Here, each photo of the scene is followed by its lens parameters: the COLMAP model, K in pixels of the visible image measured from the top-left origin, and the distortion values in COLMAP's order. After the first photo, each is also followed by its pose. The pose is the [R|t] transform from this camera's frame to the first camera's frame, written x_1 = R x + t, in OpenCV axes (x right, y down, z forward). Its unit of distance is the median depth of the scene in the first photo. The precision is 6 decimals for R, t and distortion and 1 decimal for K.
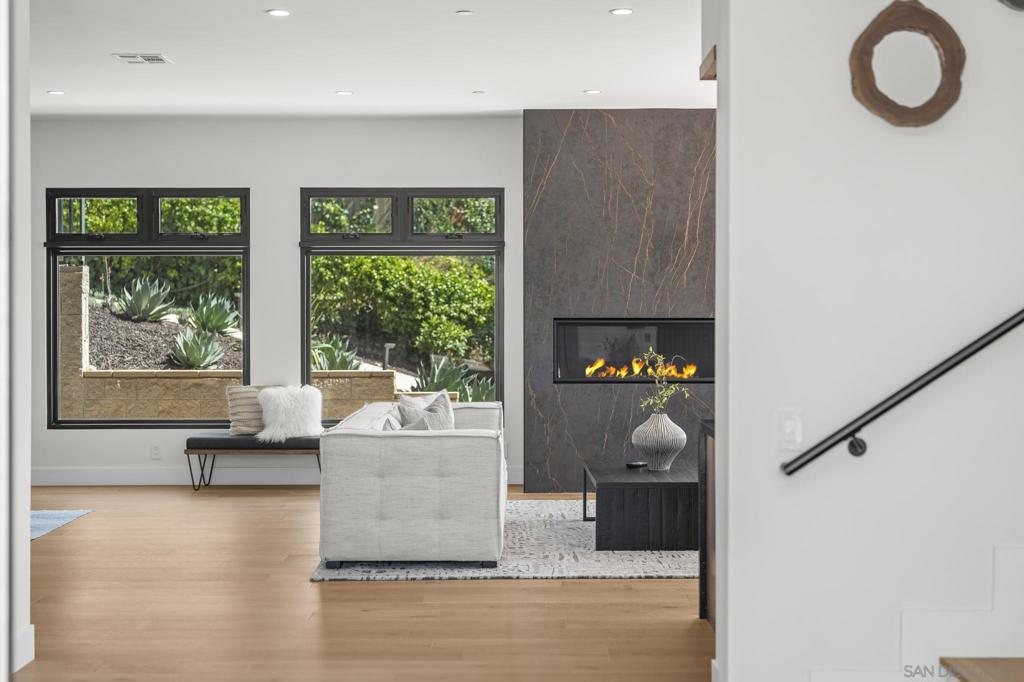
lens RADIAL K [[1459.3, 0, 512.0], [0, 1459.3, 341.0], [0, 0, 1]] dist [0.007294, 0.002991]
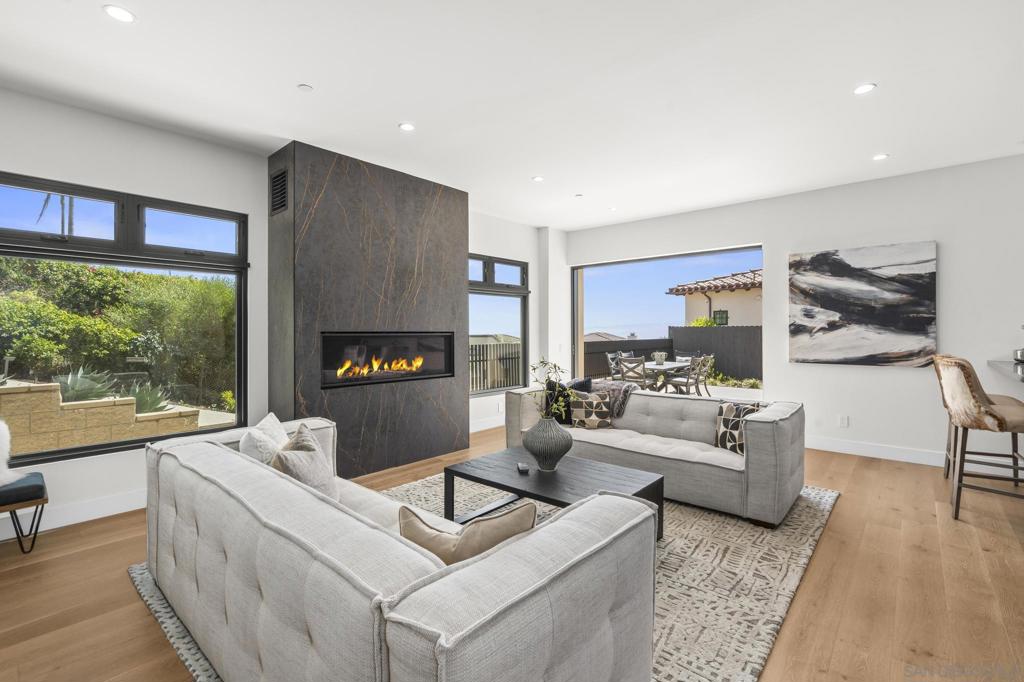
lens RADIAL K [[469.5, 0, 511.5], [0, 469.5, 331.8], [0, 0, 1]] dist [-0.001312, -0.000177]
pose [[0.661485, -0.001763, 0.749956, -0.146915], [0.019491, 0.999700, -0.014842, -0.007538], [-0.749705, 0.024435, 0.661321, 0.648802]]
